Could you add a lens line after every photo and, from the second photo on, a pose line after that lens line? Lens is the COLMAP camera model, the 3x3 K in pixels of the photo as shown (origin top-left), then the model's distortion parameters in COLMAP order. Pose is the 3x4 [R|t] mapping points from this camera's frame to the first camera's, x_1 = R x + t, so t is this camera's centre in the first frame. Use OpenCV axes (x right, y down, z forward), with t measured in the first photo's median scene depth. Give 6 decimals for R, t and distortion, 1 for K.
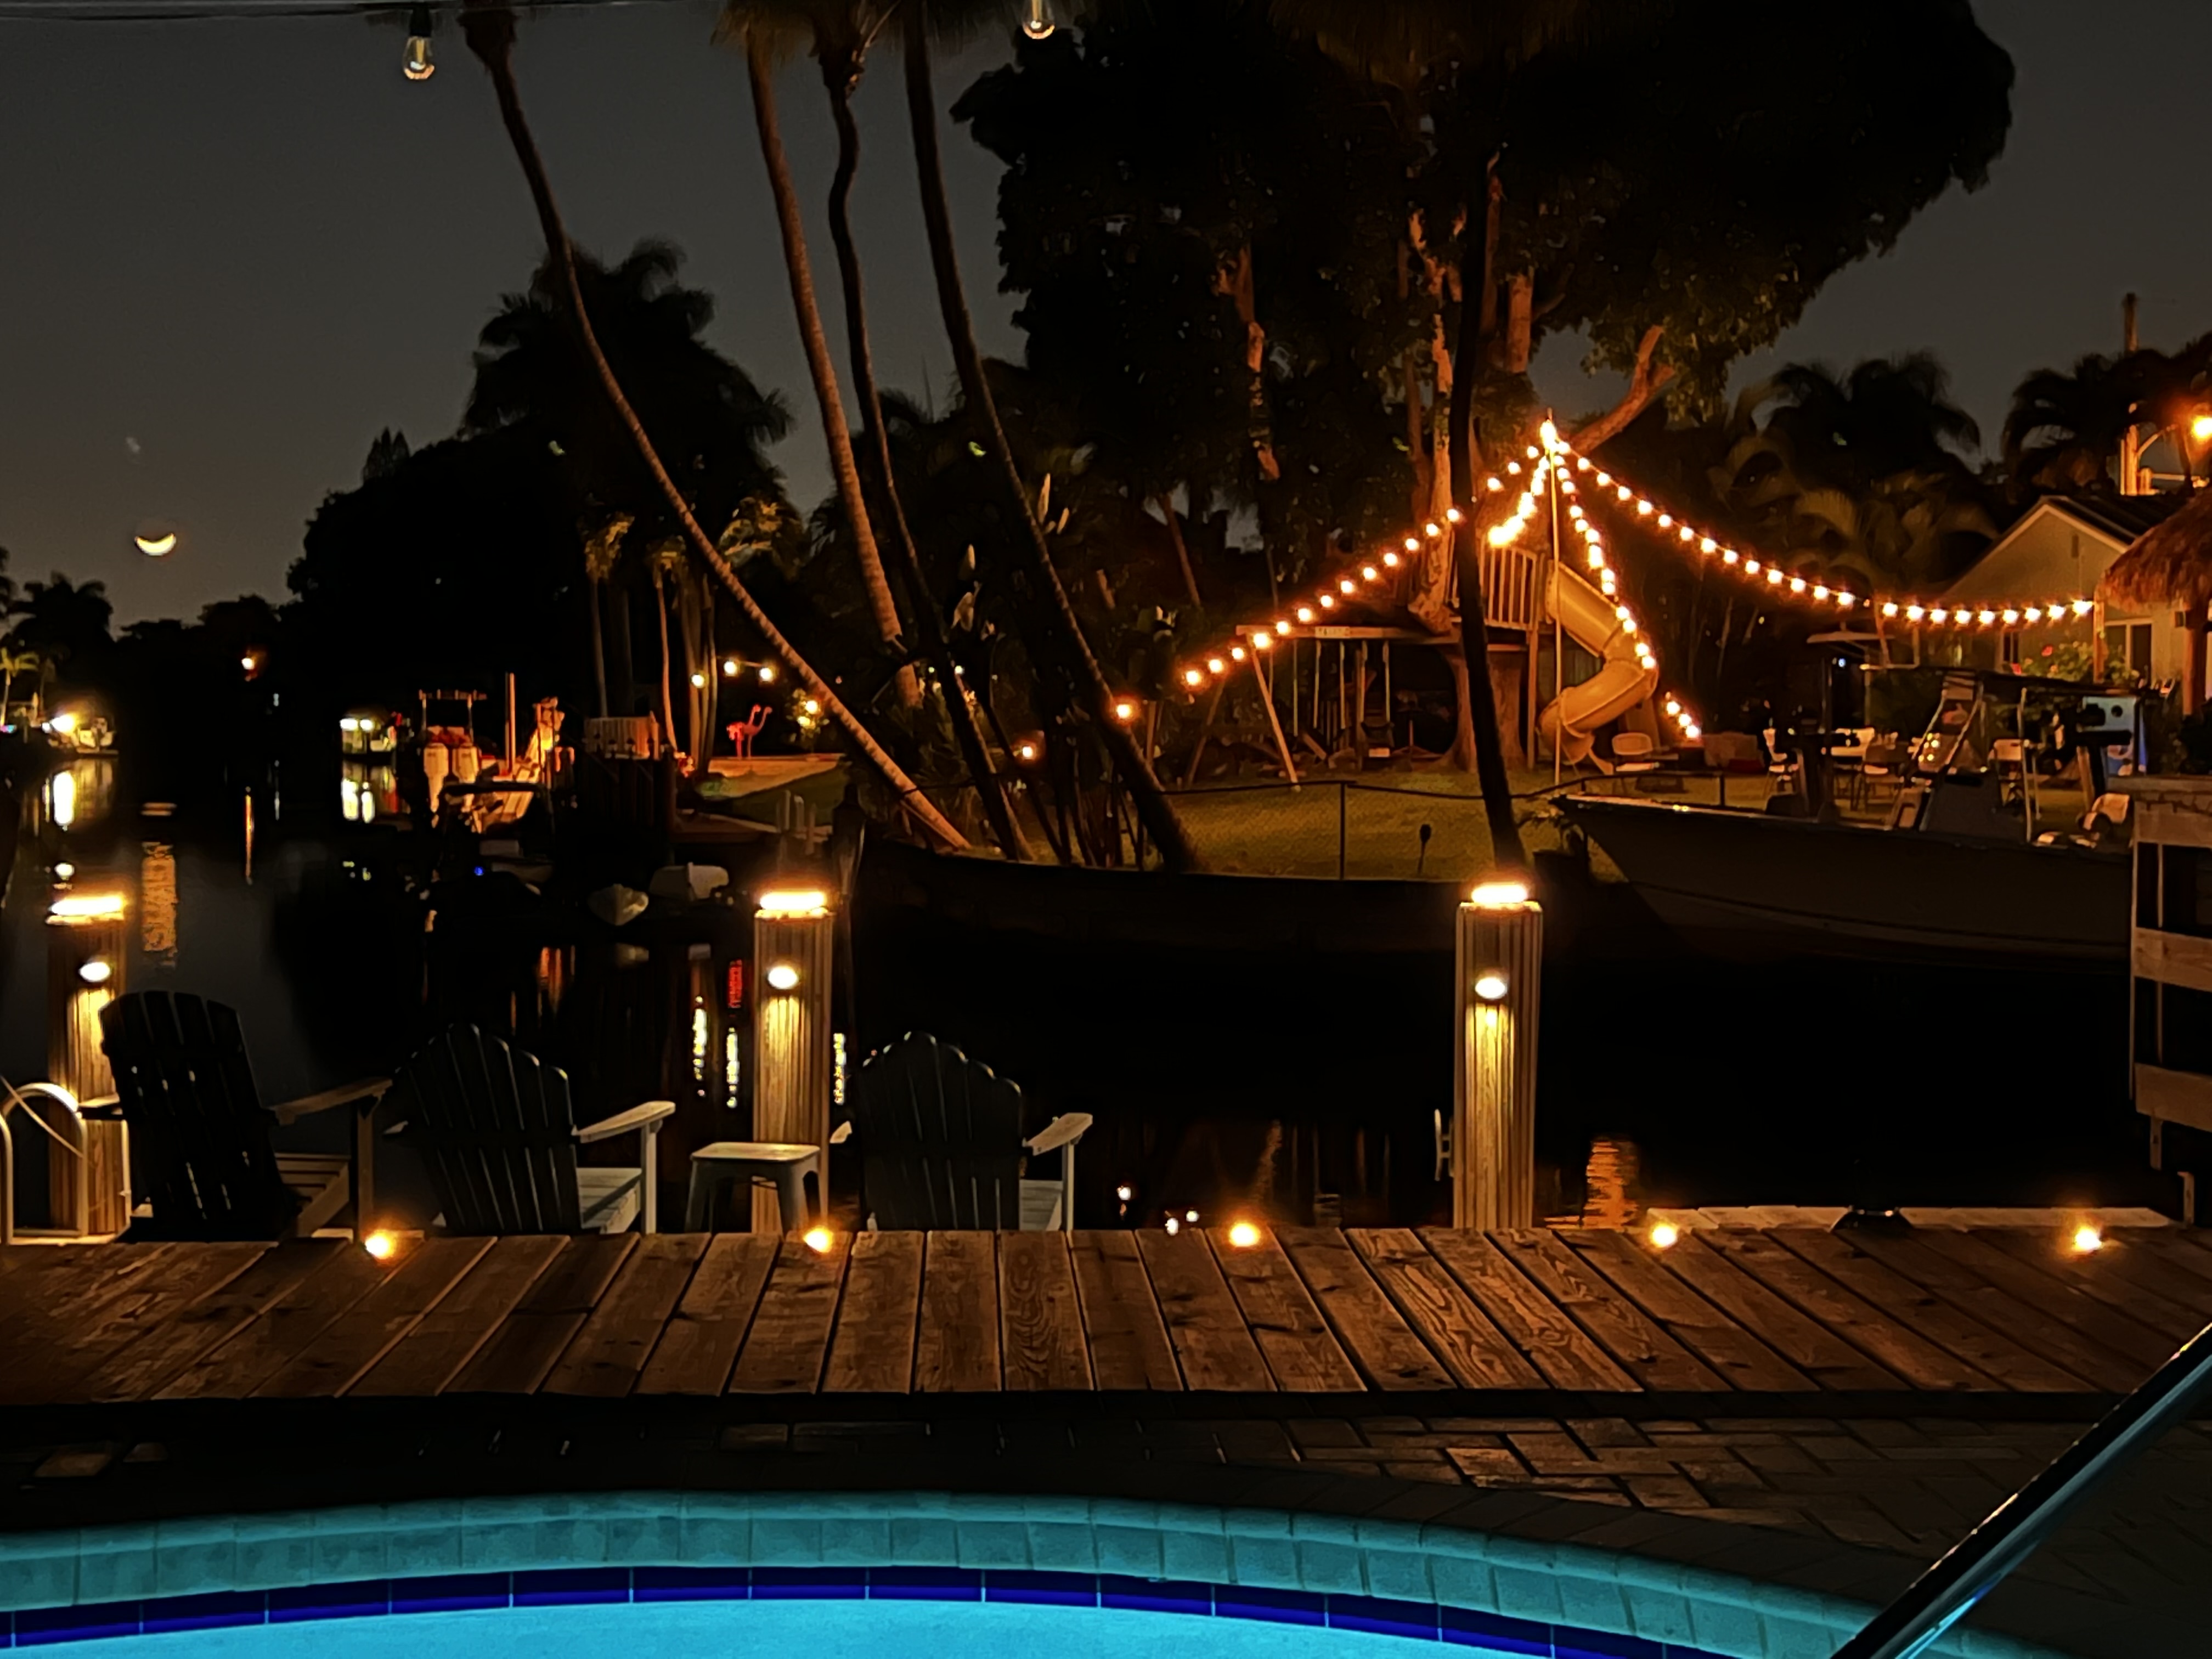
lens RADIAL K [[3621.9, 0, 1106.0], [0, 3621.9, 829.5], [0, 0, 1]] dist [0.211415, 0.005513]
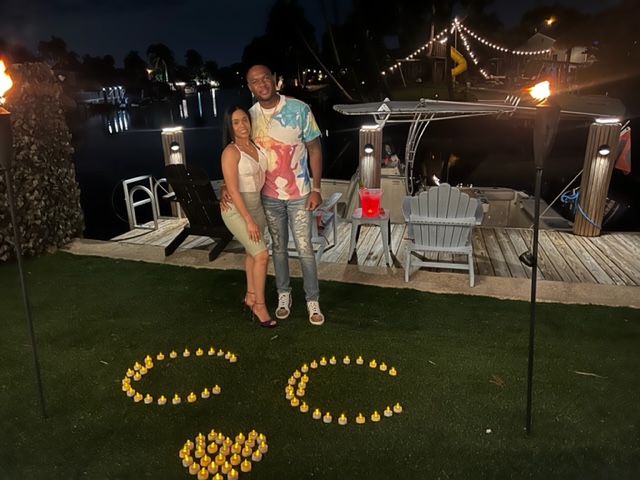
lens RADIAL K [[481.3, 0, 329.2], [0, 481.3, 235.0], [0, 0, 1]] dist [0.053429, -0.061903]
pose [[0.998245, -0.005776, -0.058943, -0.023140], [0.021922, 0.960577, 0.277147, -0.001756], [0.055019, -0.277953, 0.959018, 0.126709]]
